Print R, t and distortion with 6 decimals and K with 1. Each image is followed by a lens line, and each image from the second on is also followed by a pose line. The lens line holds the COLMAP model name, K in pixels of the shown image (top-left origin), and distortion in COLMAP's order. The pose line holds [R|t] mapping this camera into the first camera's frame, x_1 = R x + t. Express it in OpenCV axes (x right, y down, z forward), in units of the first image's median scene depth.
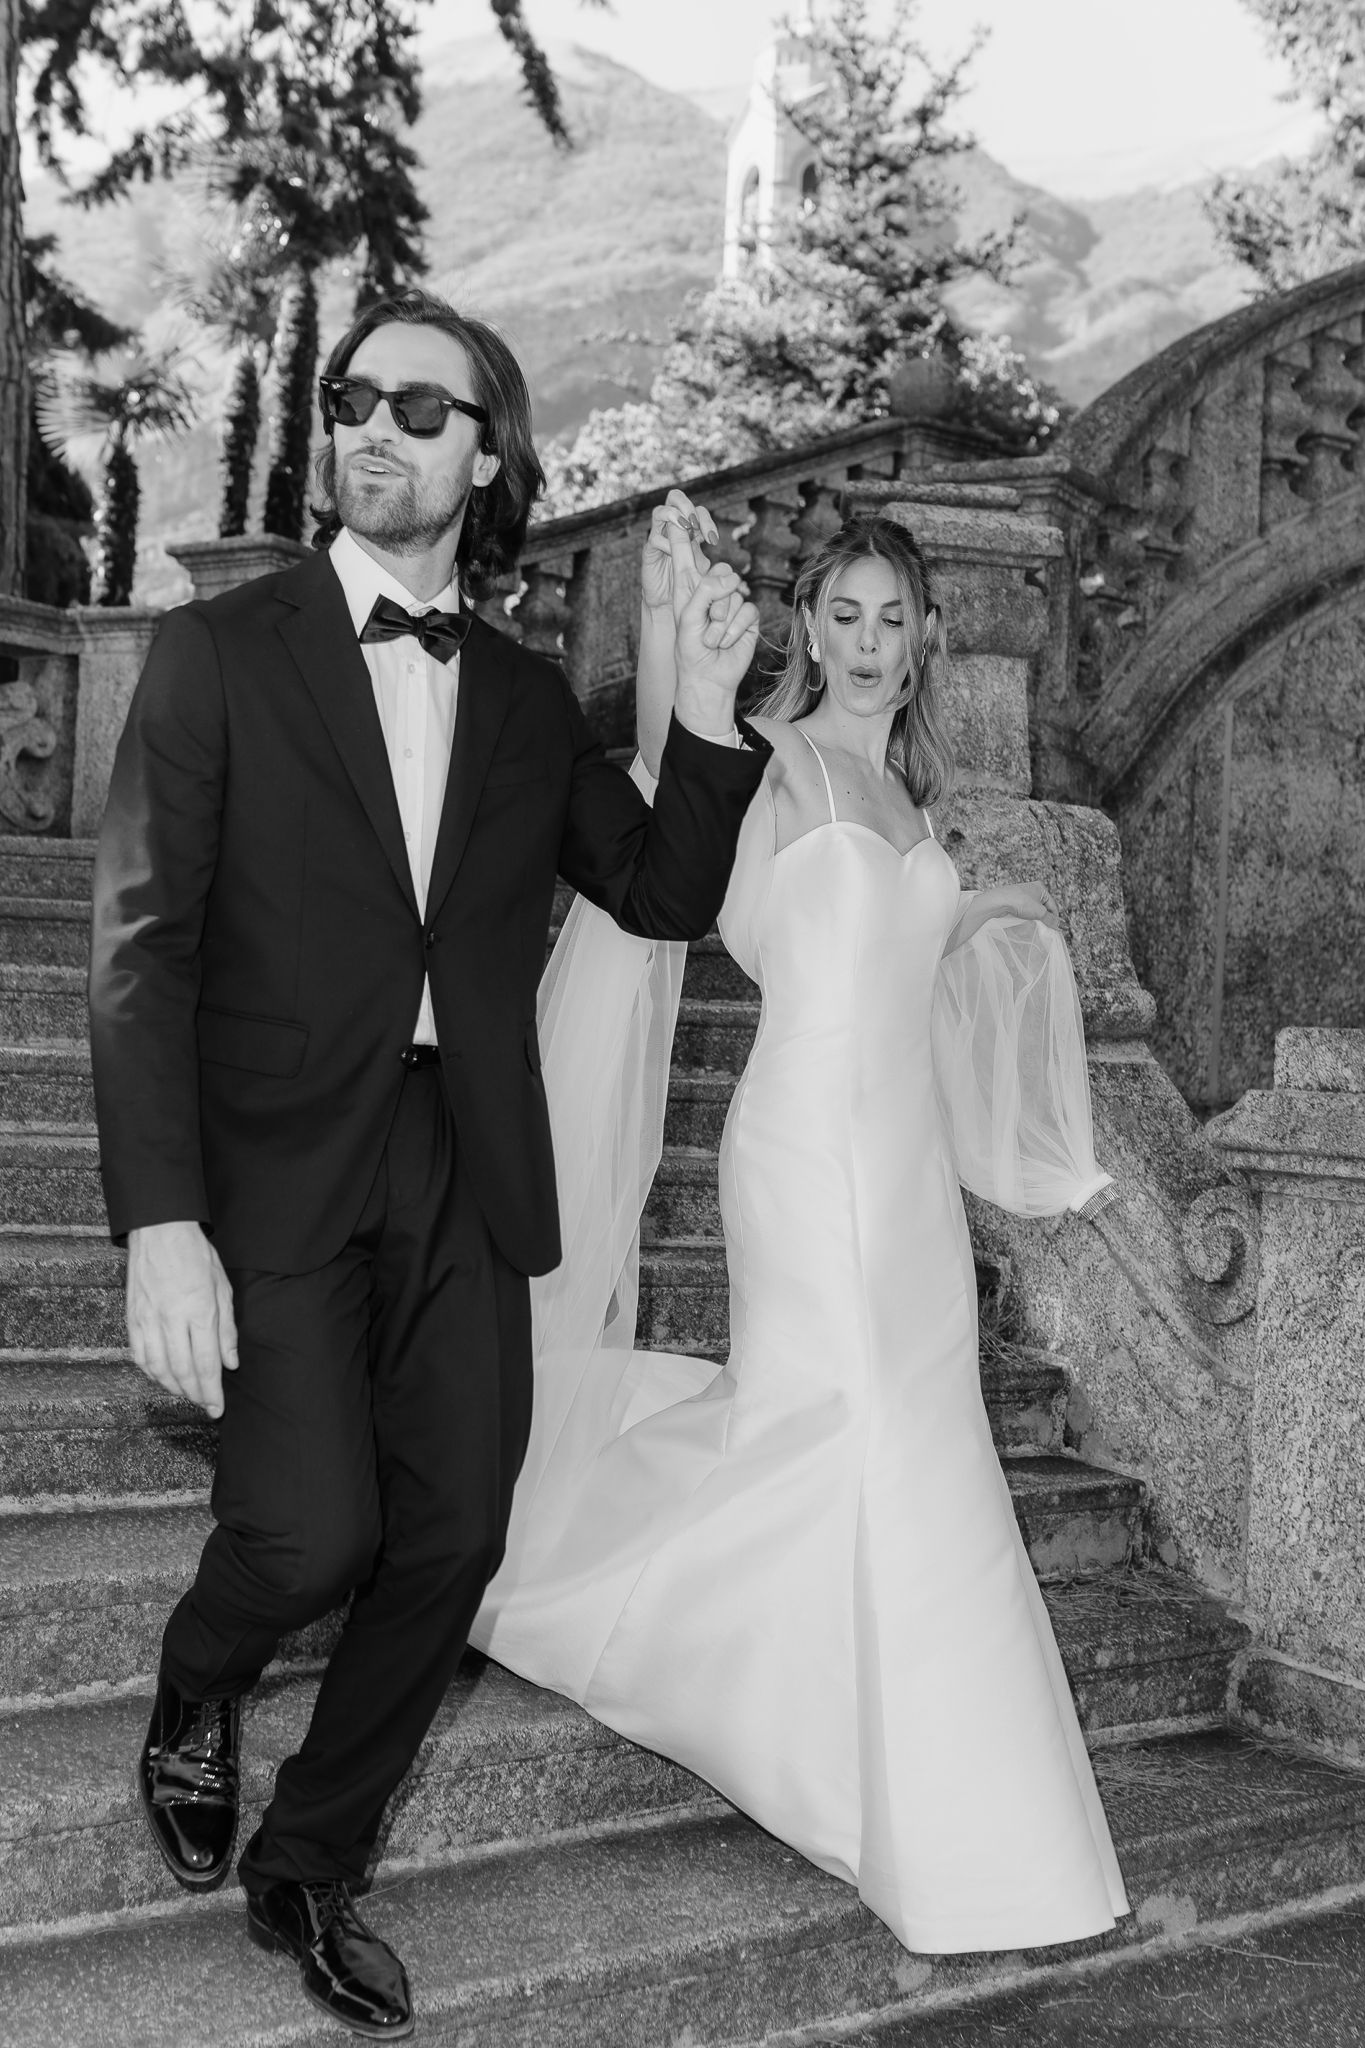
lens RADIAL K [[2209.9, 0, 682.5], [0, 2209.9, 1024.0], [0, 0, 1]] dist [-0.008579, 0.012668]
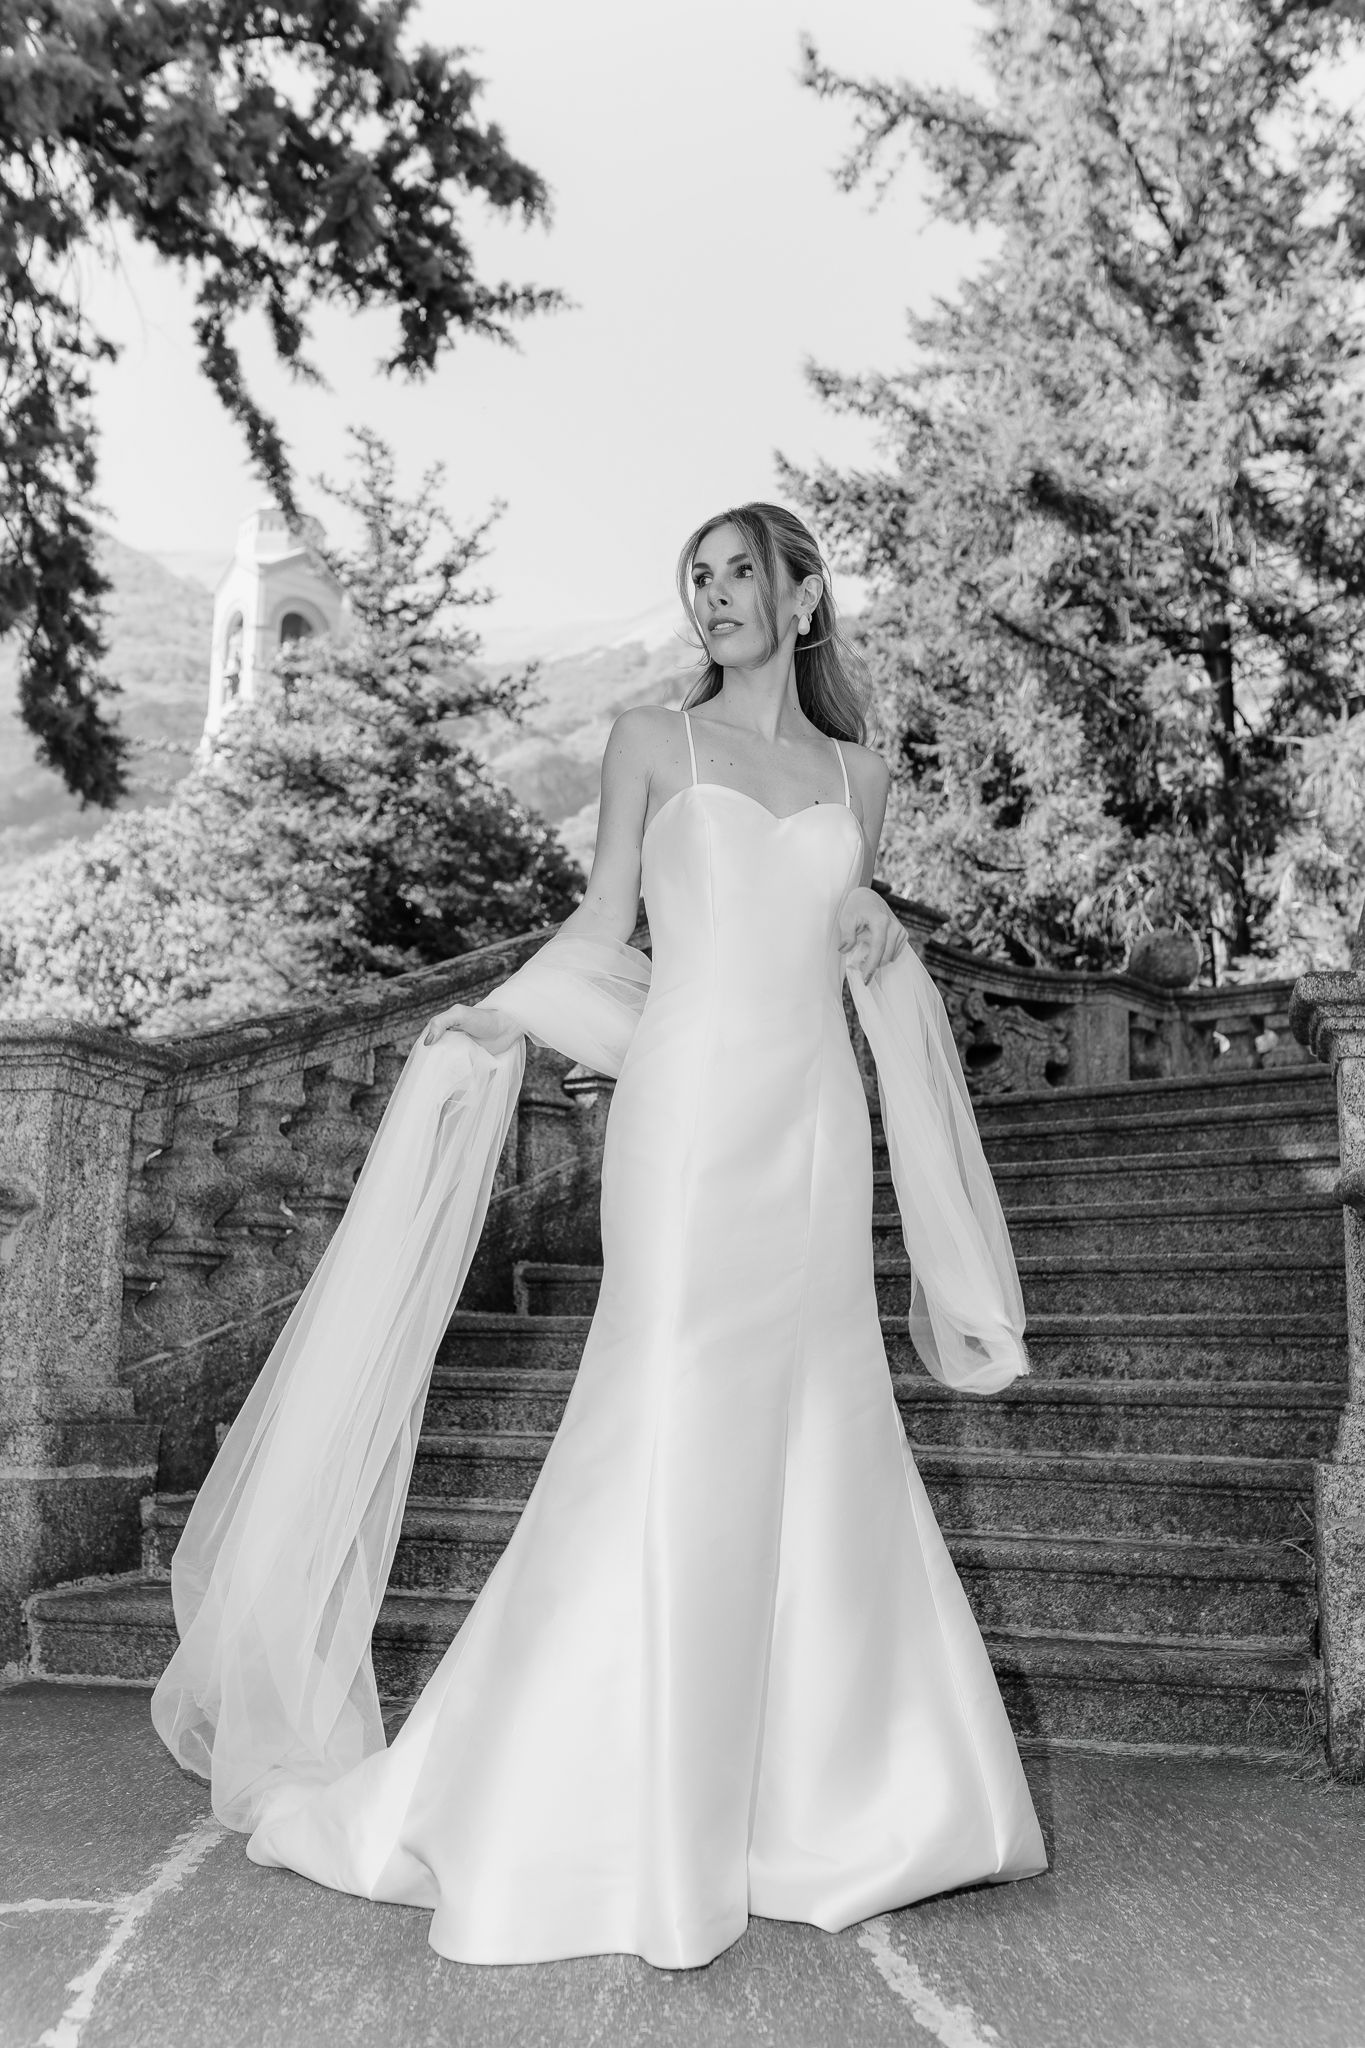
lens RADIAL K [[1919.0, 0, 675.4], [0, 1919.0, 1029.6], [0, 0, 1]] dist [0.002515, -0.003207]
pose [[0.964006, 0.021181, 0.265036, -0.091835], [0.022717, 0.986616, -0.161473, -0.072853], [-0.264909, 0.161682, 0.950622, 0.257105]]
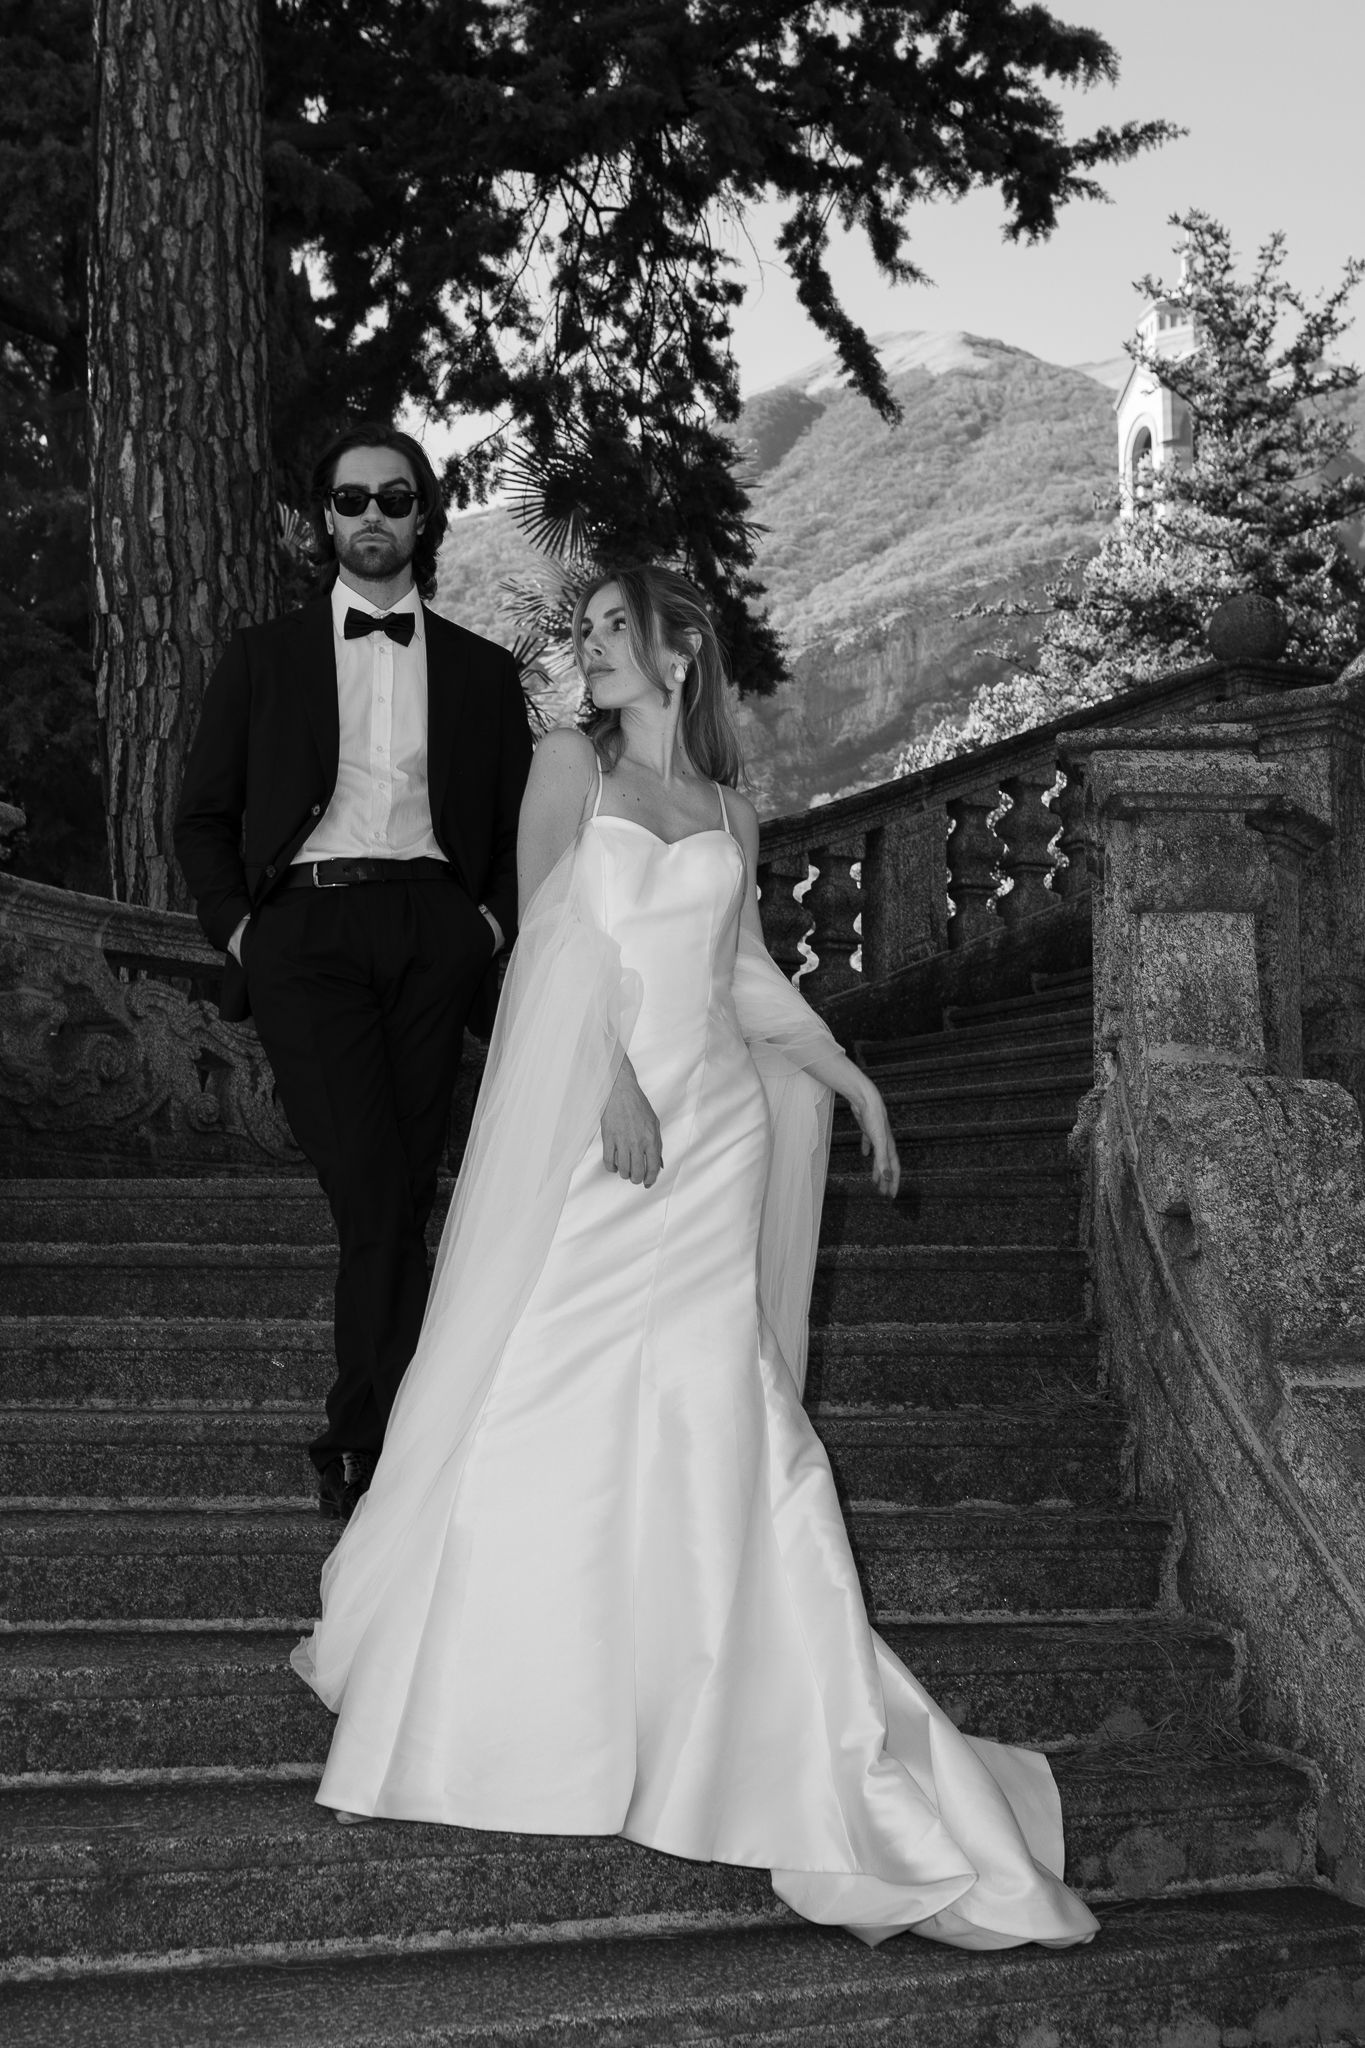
lens RADIAL K [[2281.5, 0, 682.5], [0, 2281.5, 1024.0], [0, 0, 1]] dist [0.000507, -0.011393]
pose [[0.980180, -0.066415, -0.186645, 0.033523], [0.041958, 0.990353, -0.132059, -0.004347], [0.193615, 0.121611, 0.973511, 0.029620]]
